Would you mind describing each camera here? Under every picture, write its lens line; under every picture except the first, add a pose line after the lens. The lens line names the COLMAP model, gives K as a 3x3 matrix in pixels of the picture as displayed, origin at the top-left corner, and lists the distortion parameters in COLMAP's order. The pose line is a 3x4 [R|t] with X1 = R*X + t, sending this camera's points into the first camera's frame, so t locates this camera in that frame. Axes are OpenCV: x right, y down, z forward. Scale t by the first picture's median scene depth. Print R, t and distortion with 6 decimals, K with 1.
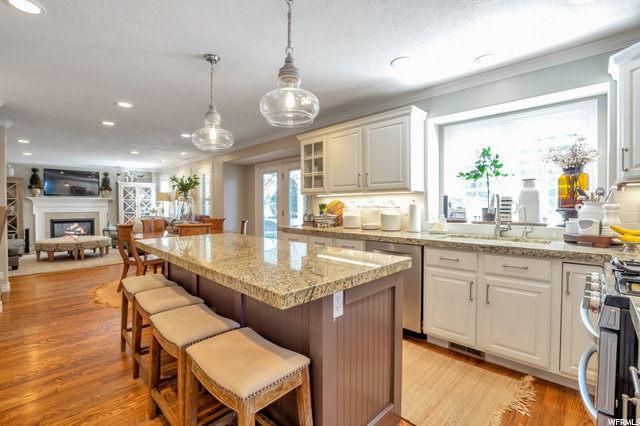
lens RADIAL K [[283.5, 0, 323.5], [0, 283.5, 215.3], [0, 0, 1]] dist [-0.024756, -0.000228]
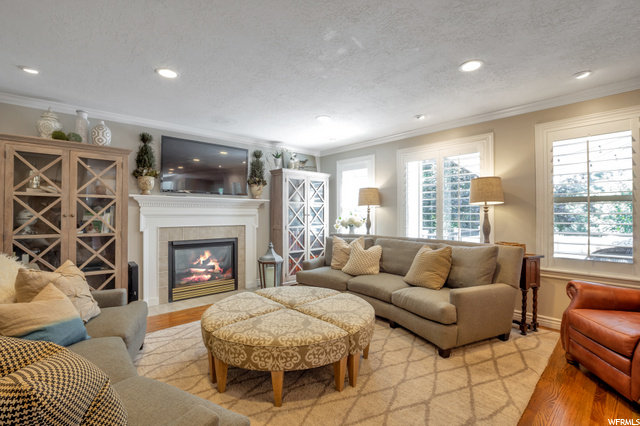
lens RADIAL K [[283.5, 0, 319.2], [0, 283.5, 218.9], [0, 0, 1]] dist [-0.024756, -0.000228]
pose [[0.998700, 0.006356, -0.050579, -0.694659], [-0.007115, 0.999865, -0.014840, -0.018935], [0.050477, 0.015181, 0.998610, 0.514611]]
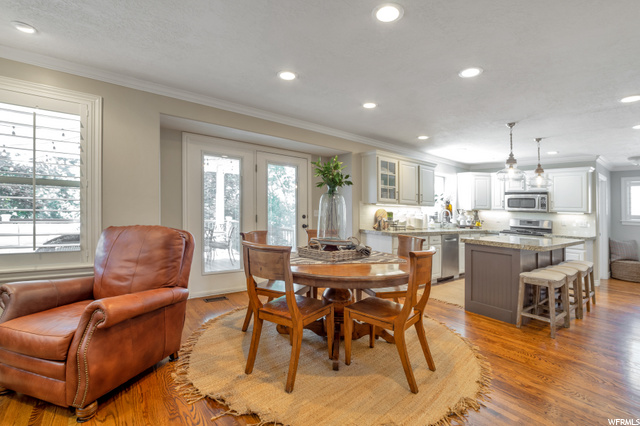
lens RADIAL K [[283.5, 0, 324.0], [0, 283.5, 212.7], [0, 0, 1]] dist [-0.024756, -0.000228]
pose [[0.104102, -0.006803, 0.994543, -0.614023], [-0.001019, 0.999975, 0.006947, -0.021595], [-0.994566, -0.001736, 0.104093, 0.548004]]
